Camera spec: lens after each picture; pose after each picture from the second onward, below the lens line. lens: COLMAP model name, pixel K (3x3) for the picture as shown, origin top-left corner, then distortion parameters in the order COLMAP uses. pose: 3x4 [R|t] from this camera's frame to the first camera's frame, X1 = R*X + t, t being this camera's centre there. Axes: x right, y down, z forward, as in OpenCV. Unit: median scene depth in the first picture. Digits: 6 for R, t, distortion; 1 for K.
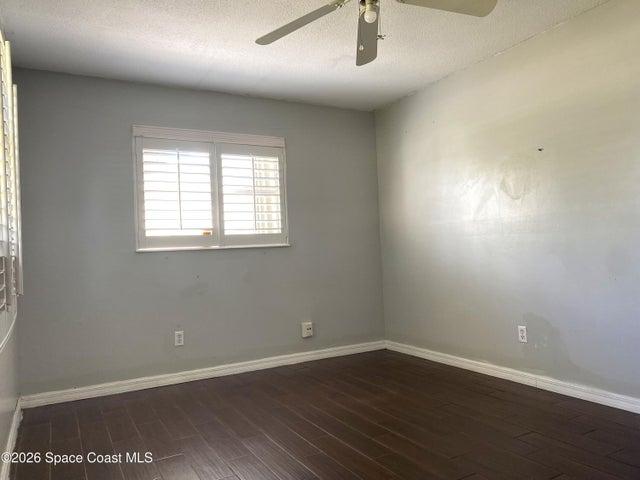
lens RADIAL K [[489.1, 0, 321.8], [0, 489.1, 244.2], [0, 0, 1]] dist [0.036041, -0.037935]
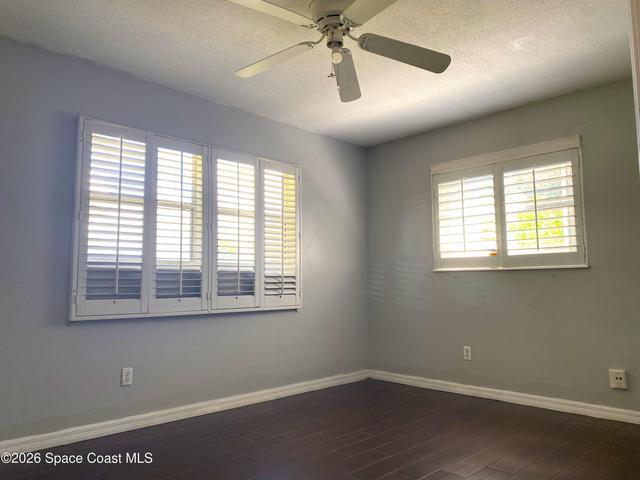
lens RADIAL K [[489.1, 0, 316.0], [0, 489.1, 237.5], [0, 0, 1]] dist [0.036041, -0.037935]
pose [[0.259299, -0.047555, -0.964625, 0.643456], [0.013182, 0.998868, -0.045700, -0.015242], [0.965707, -0.000865, 0.259633, 0.386626]]
